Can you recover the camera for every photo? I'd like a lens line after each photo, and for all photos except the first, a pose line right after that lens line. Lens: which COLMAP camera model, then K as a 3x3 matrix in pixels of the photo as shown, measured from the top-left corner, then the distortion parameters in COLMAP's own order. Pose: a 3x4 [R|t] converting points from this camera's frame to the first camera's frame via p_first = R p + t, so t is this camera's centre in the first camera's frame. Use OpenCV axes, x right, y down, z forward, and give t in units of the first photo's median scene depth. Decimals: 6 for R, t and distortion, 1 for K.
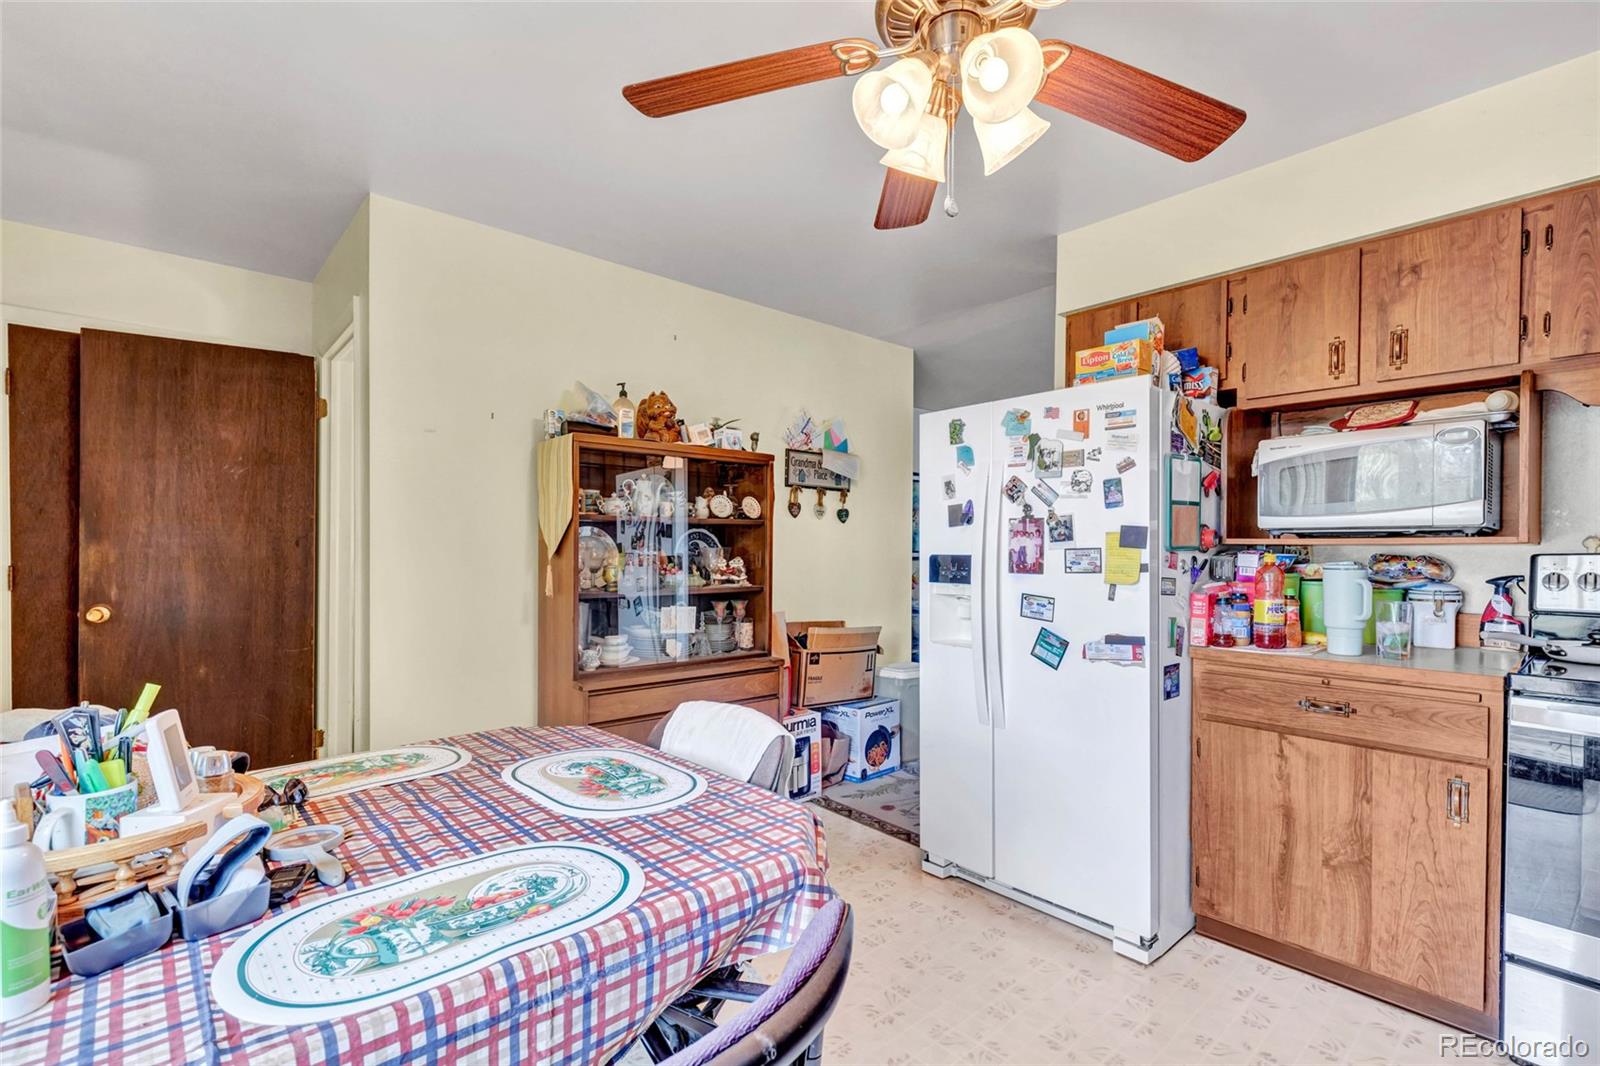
lens RADIAL K [[731.0, 0, 798.2], [0, 731.0, 560.2], [0, 0, 1]] dist [0.005544, -0.000727]
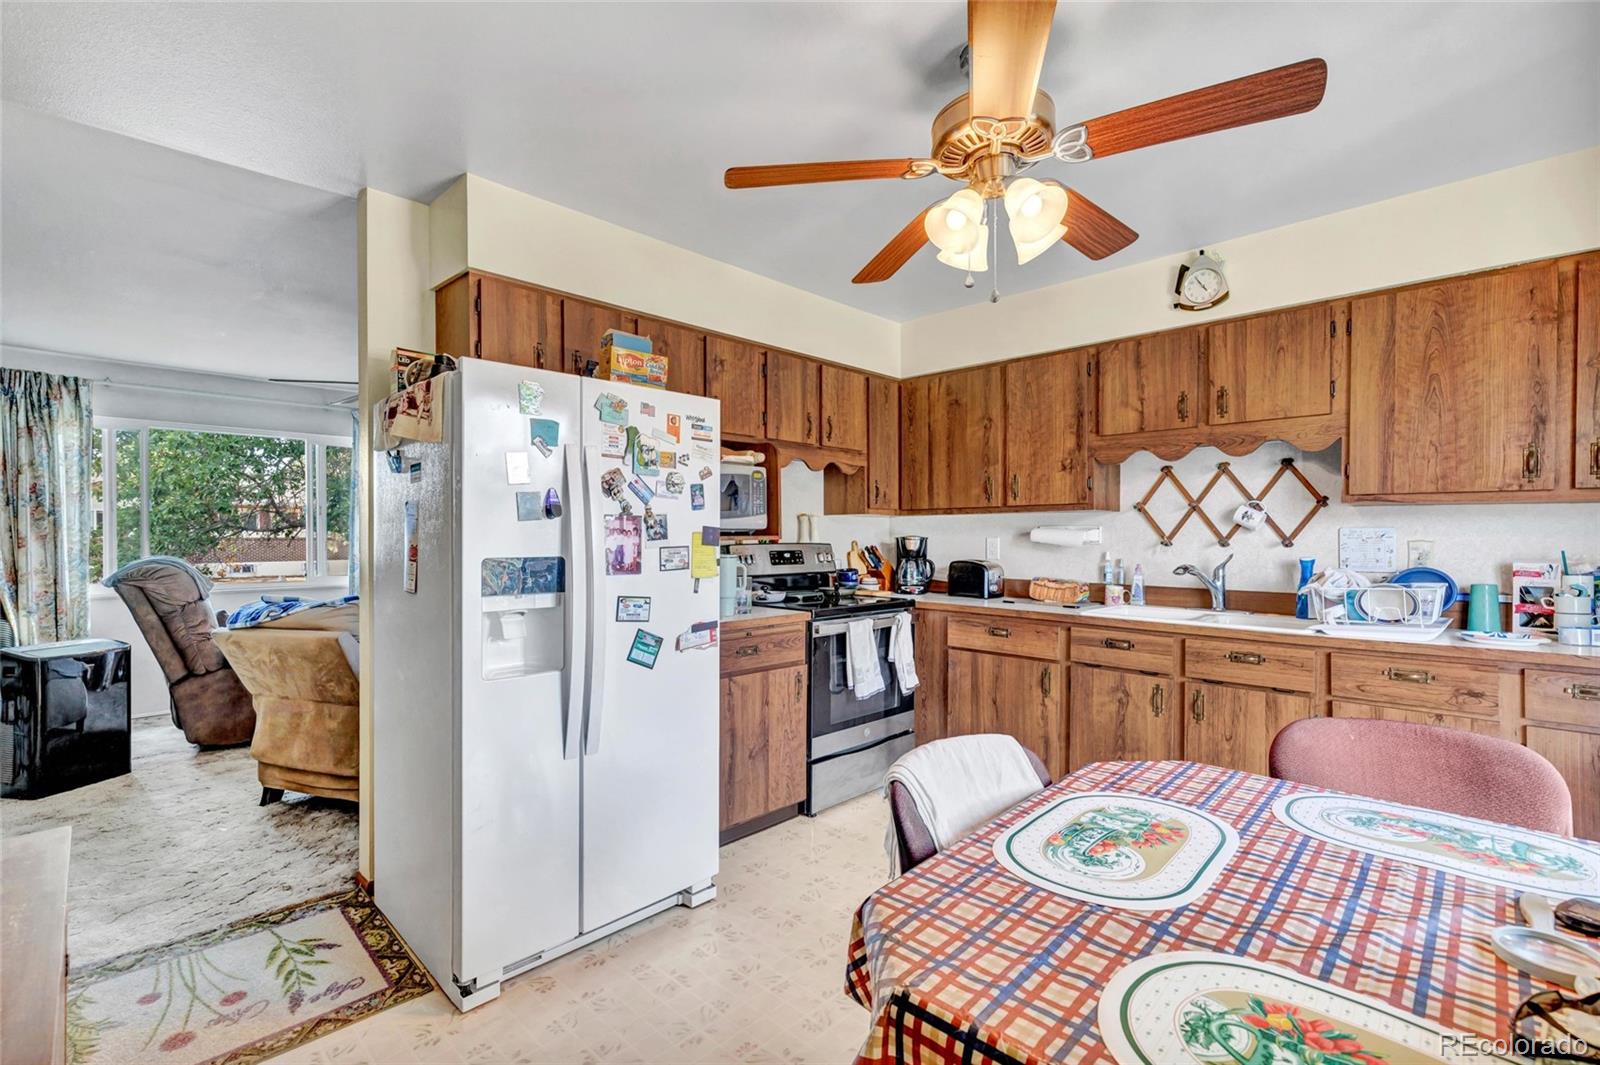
lens RADIAL K [[731.0, 0, 801.5], [0, 731.0, 539.3], [0, 0, 1]] dist [0.005544, -0.000727]
pose [[-0.077830, -0.010966, 0.996906, -0.682577], [0.014219, 0.999826, 0.012108, -0.037262], [-0.996865, 0.015117, -0.077661, 0.910424]]
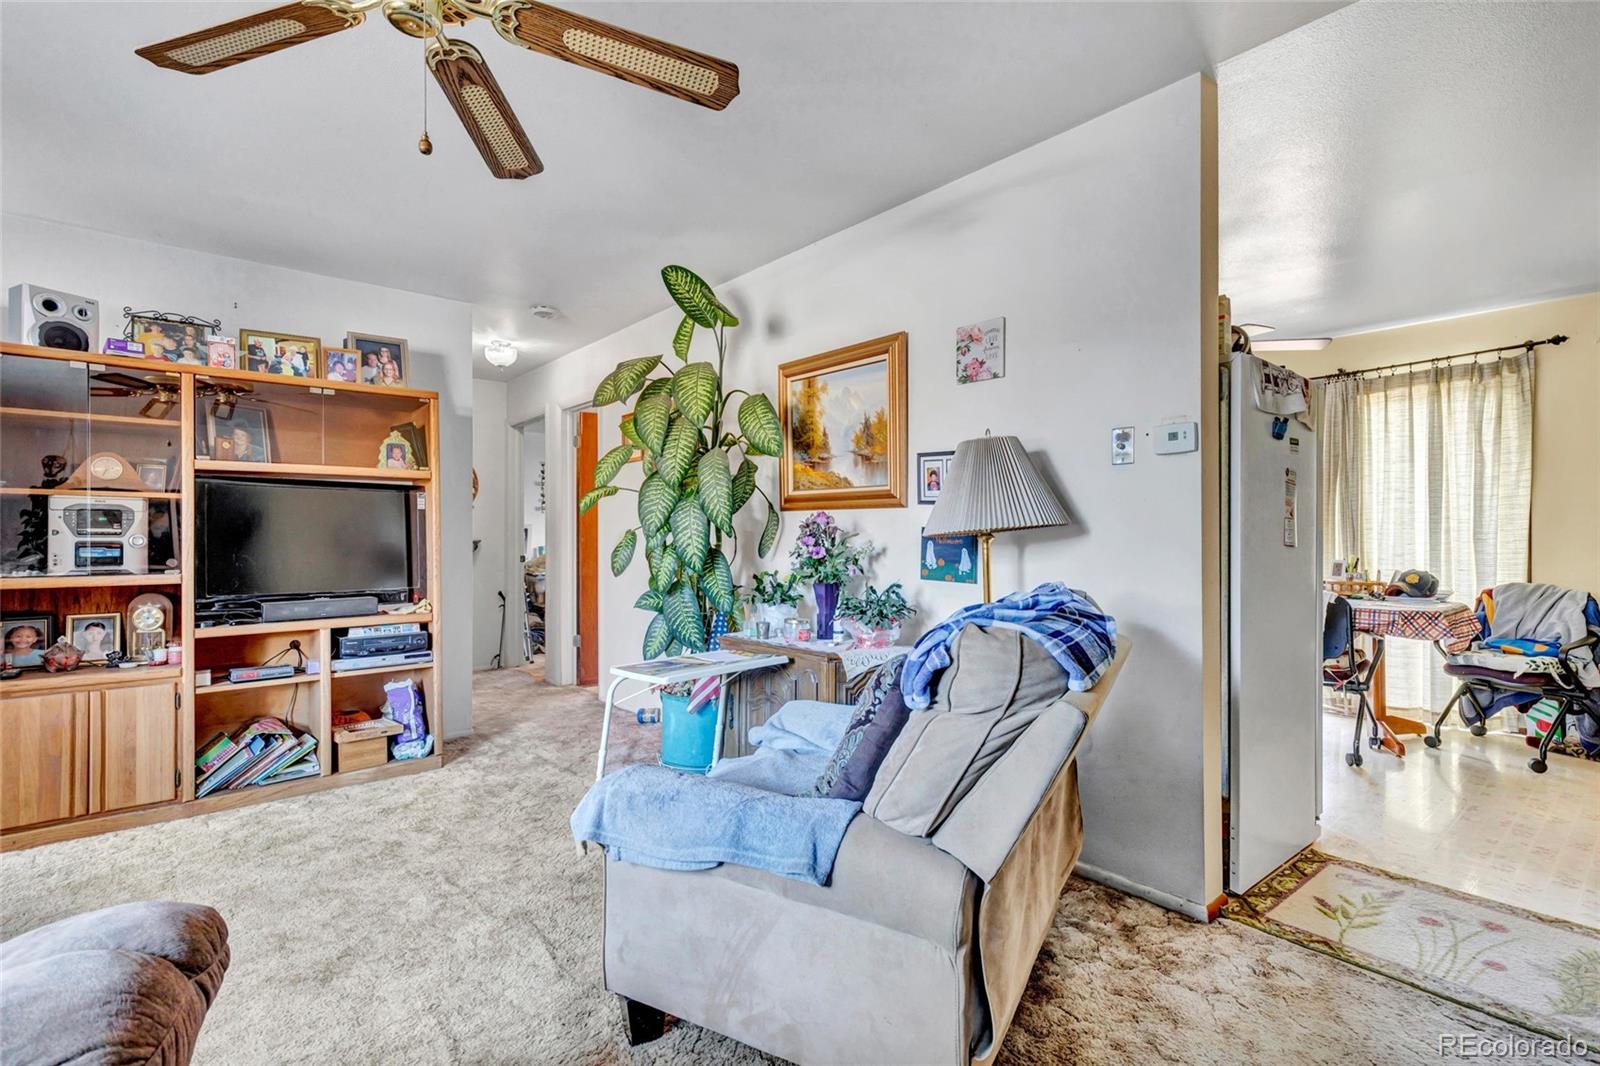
lens RADIAL K [[731.0, 0, 841.1], [0, 731.0, 533.8], [0, 0, 1]] dist [0.005544, -0.000727]
pose [[-0.999919, -0.010328, -0.007388, 1.051627], [-0.010396, 0.999903, 0.009259, 0.015464], [0.007292, 0.009335, -0.999930, 2.499274]]
